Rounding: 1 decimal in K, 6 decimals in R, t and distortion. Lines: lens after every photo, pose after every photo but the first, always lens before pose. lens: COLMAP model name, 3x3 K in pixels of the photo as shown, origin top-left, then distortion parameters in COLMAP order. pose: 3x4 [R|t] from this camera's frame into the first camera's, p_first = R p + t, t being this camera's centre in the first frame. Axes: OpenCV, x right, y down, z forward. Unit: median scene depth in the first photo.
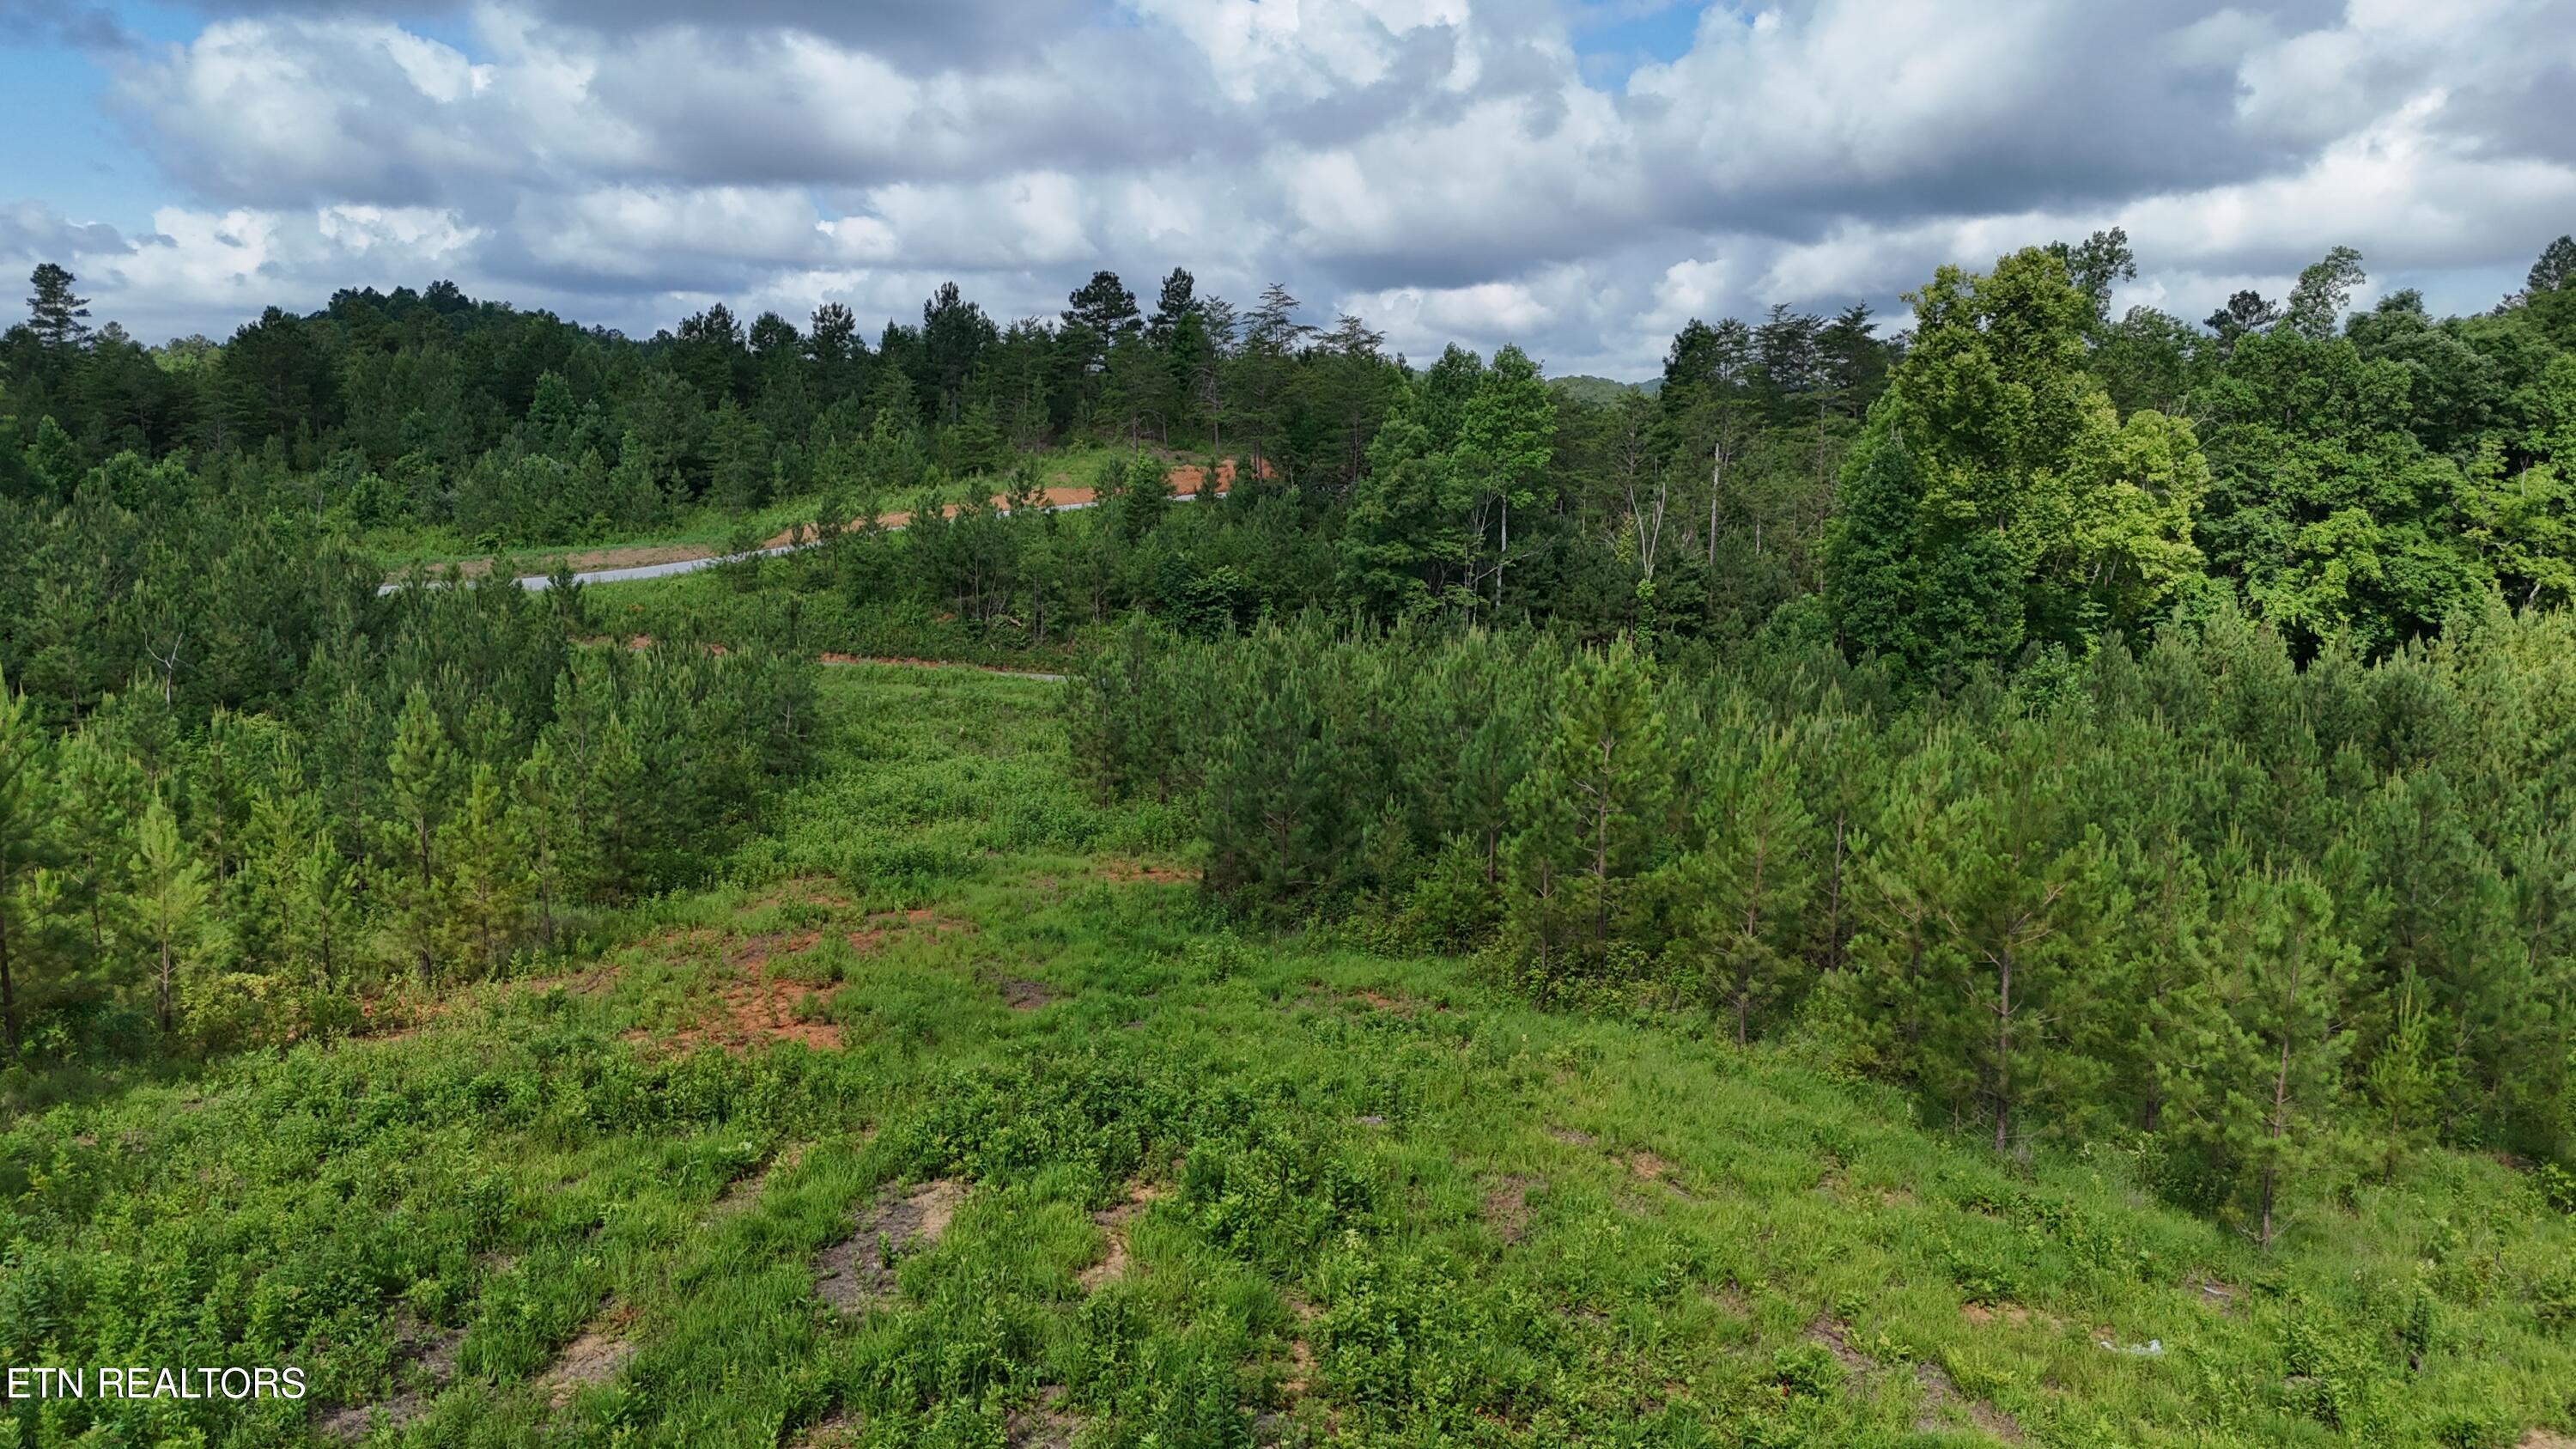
lens RADIAL K [[1887.7, 0, 1300.4], [0, 1887.7, 773.7], [0, 0, 1]] dist [0.069505, -0.065840]
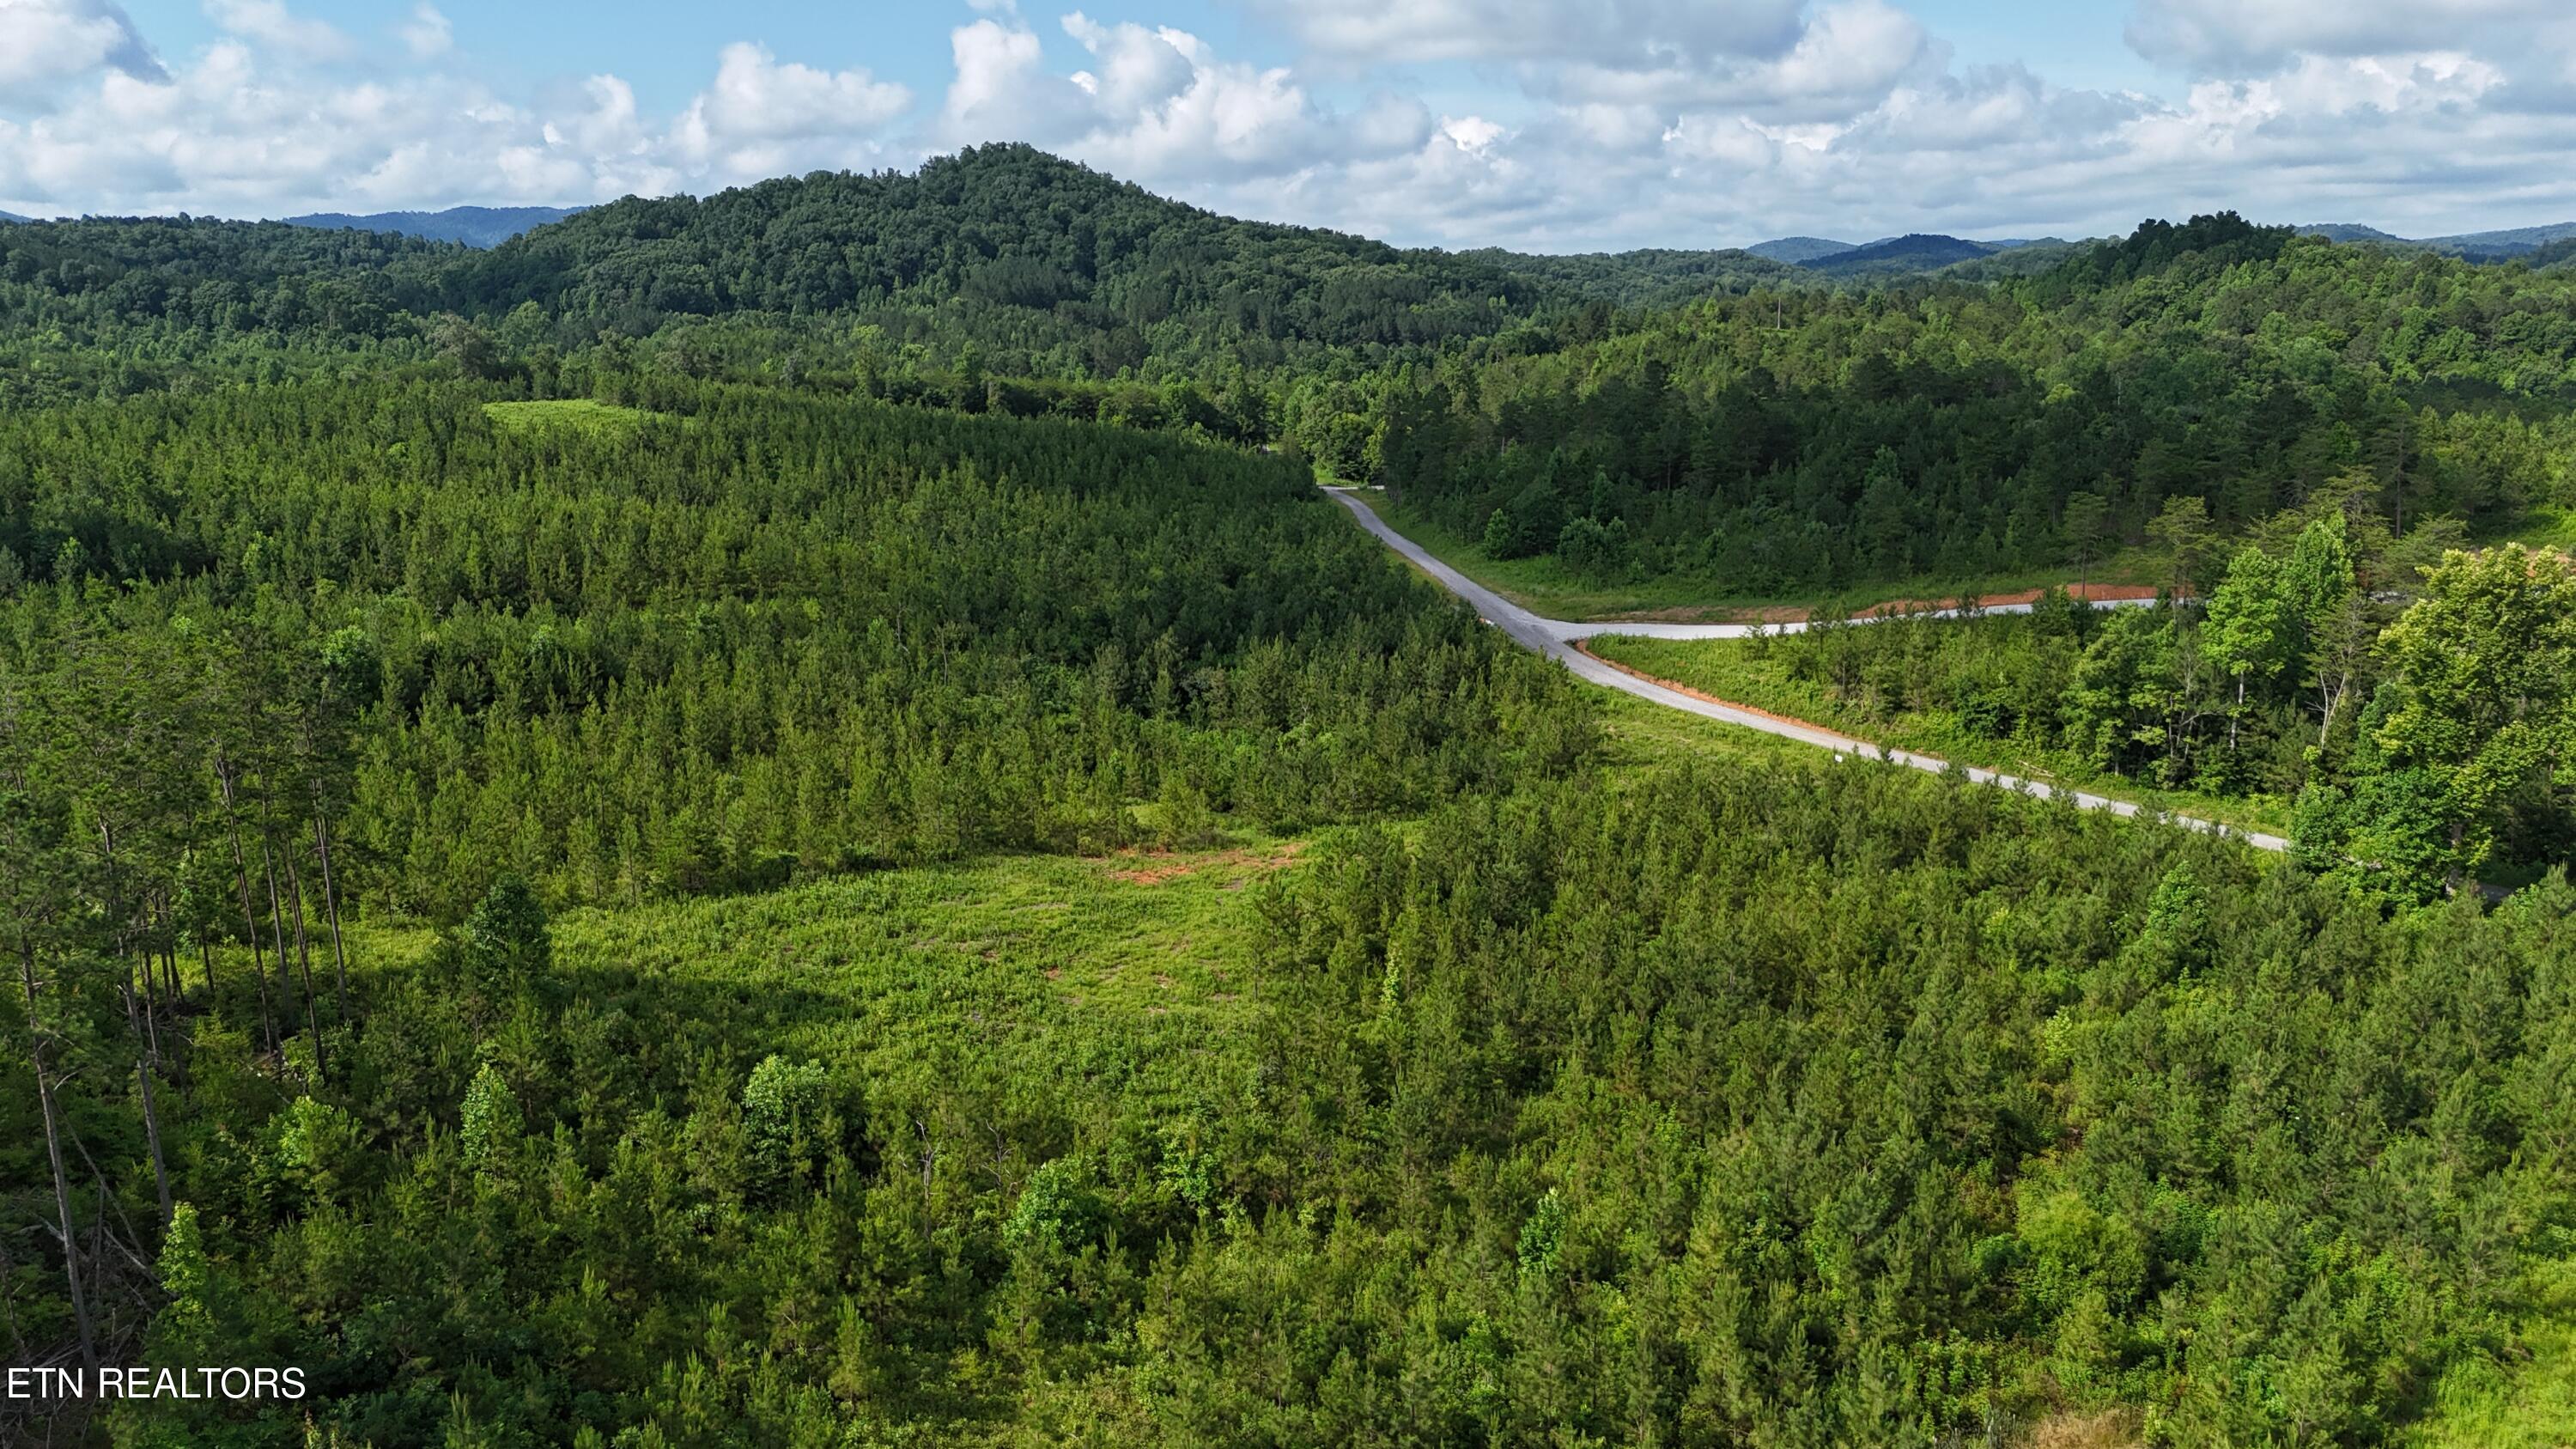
lens RADIAL K [[1887.7, 0, 1295.6], [0, 1887.7, 720.0], [0, 0, 1]] dist [0.069505, -0.065840]
pose [[0.593678, 0.161143, -0.788403, 0.771573], [-0.122655, 0.986417, 0.109254, -0.172732], [0.795300, 0.031840, 0.605379, -0.311984]]
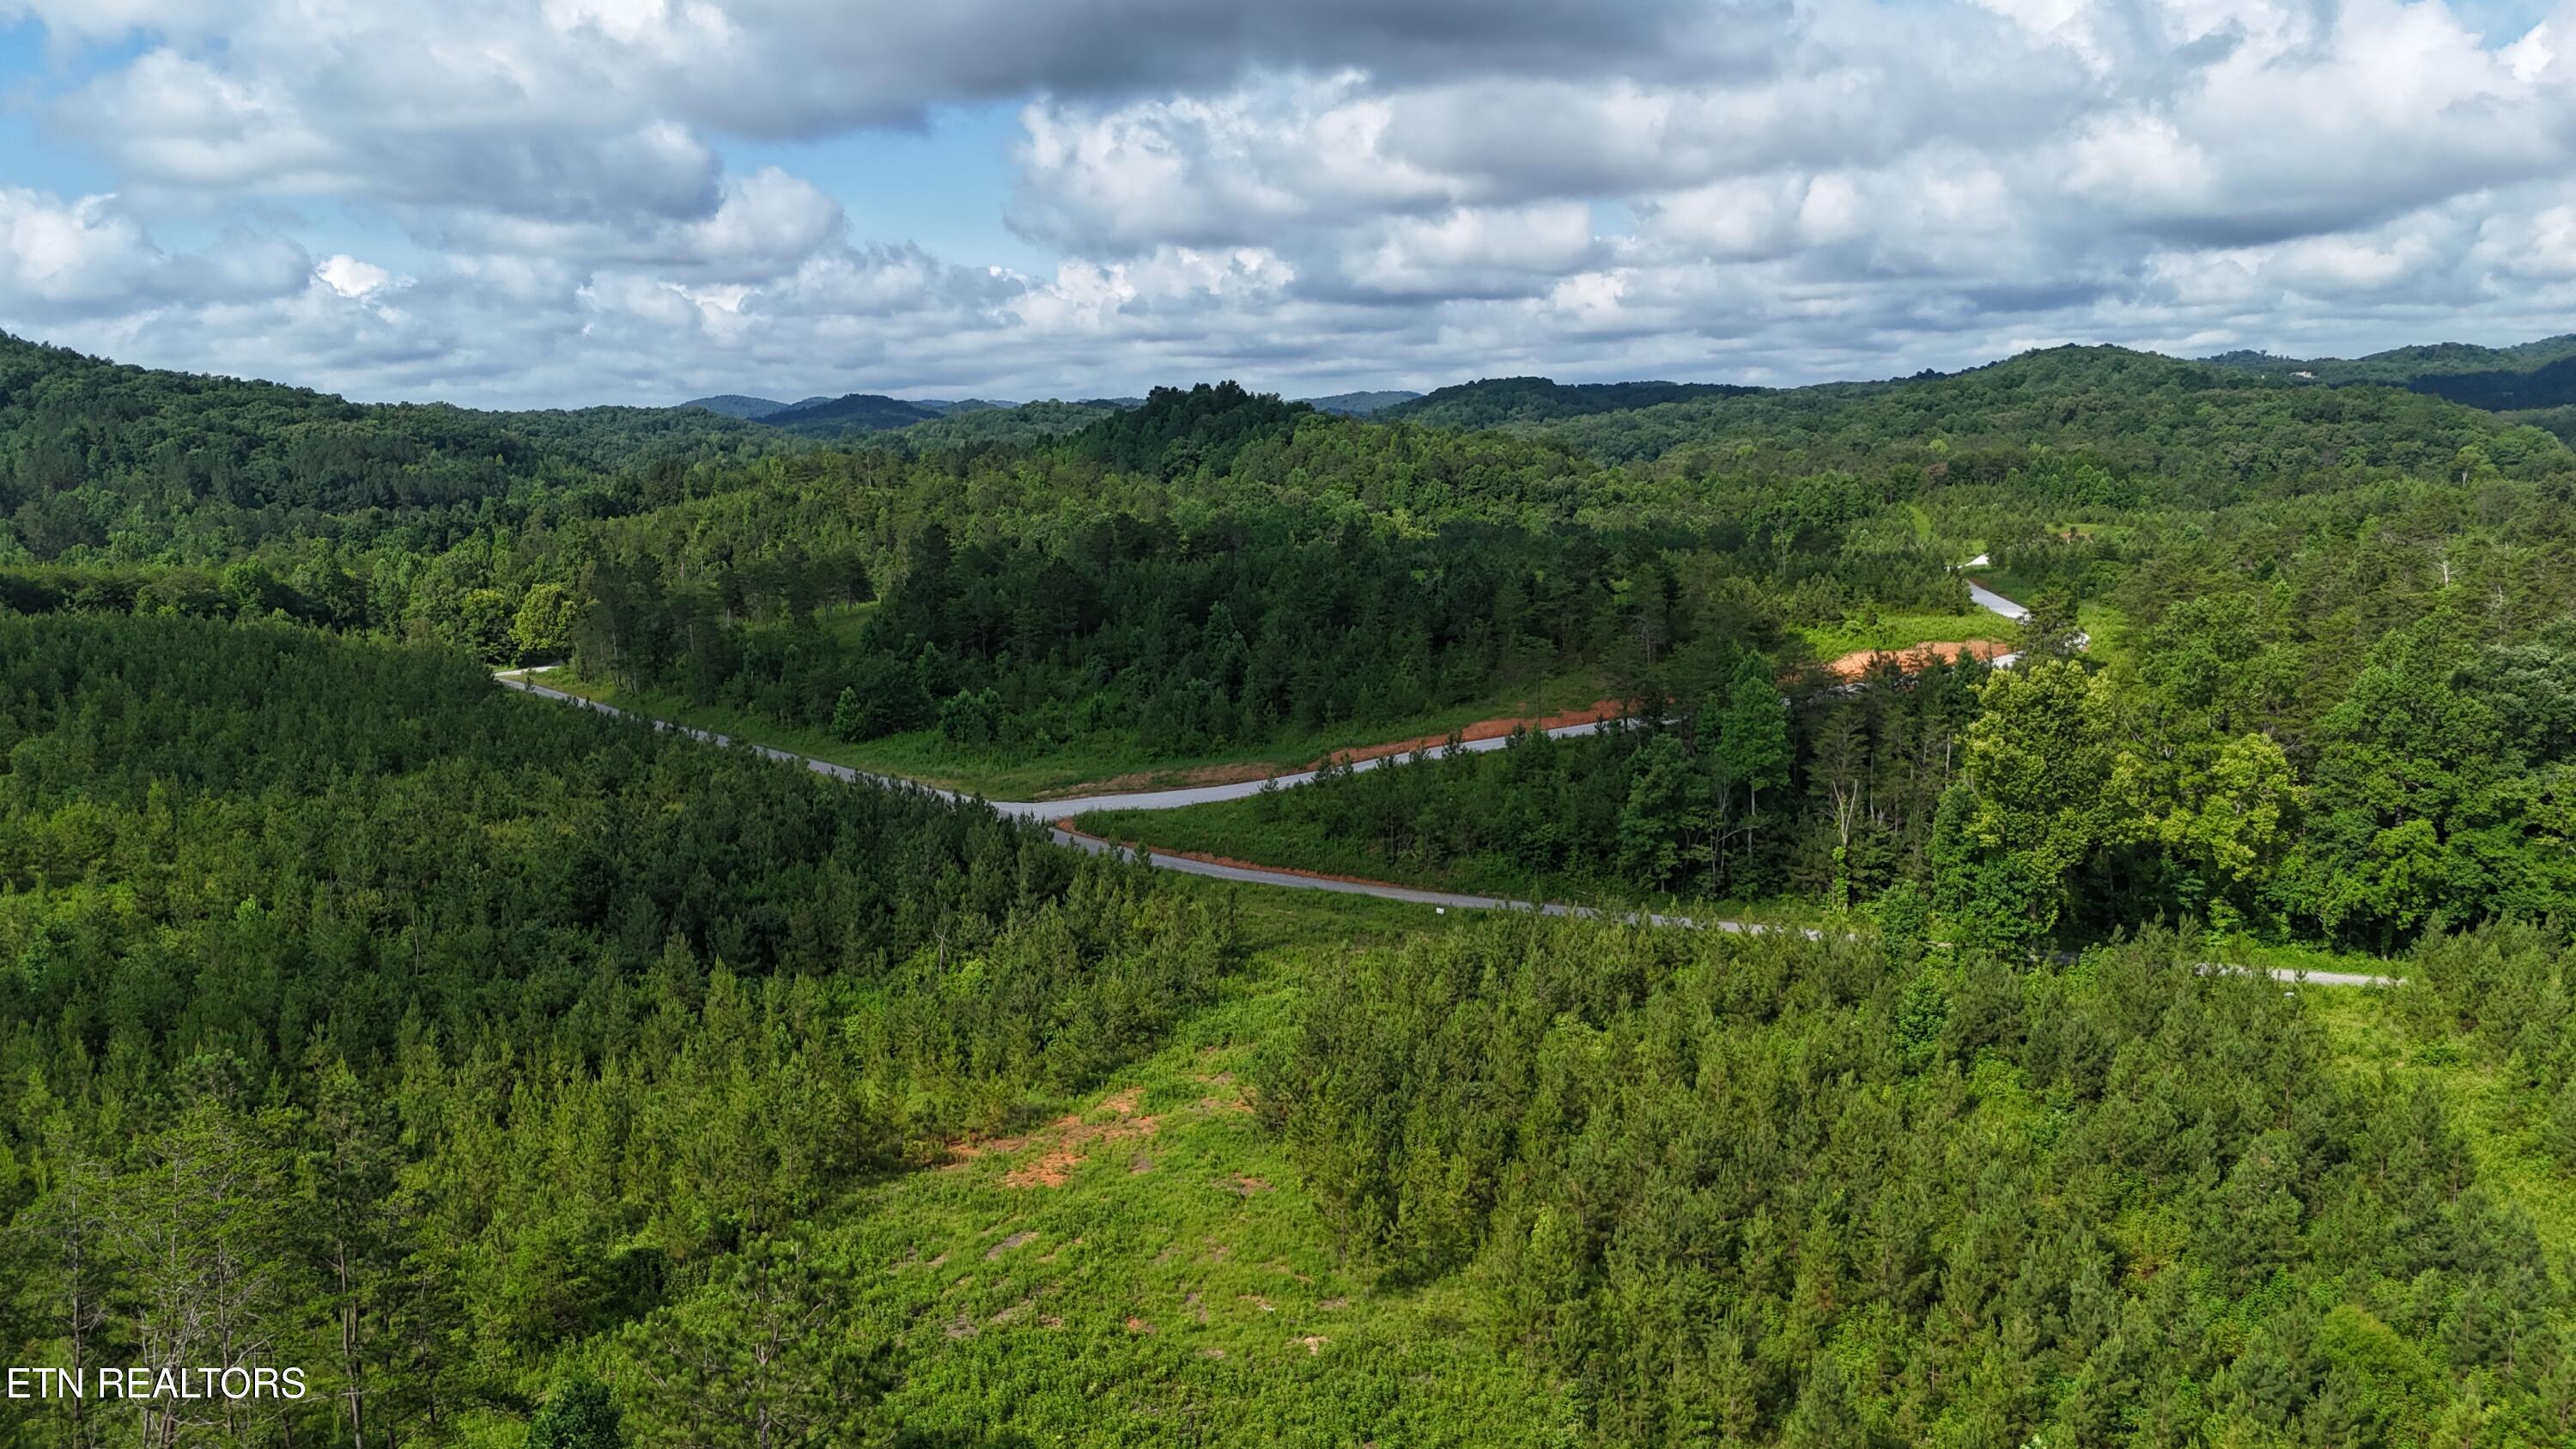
lens RADIAL K [[1887.7, 0, 1300.0], [0, 1887.7, 732.3], [0, 0, 1]] dist [0.069505, -0.065840]
pose [[0.923005, 0.032782, -0.383388, 0.349004], [-0.038412, 0.999237, -0.007035, -0.160527], [0.382865, 0.021220, 0.923561, -0.487496]]
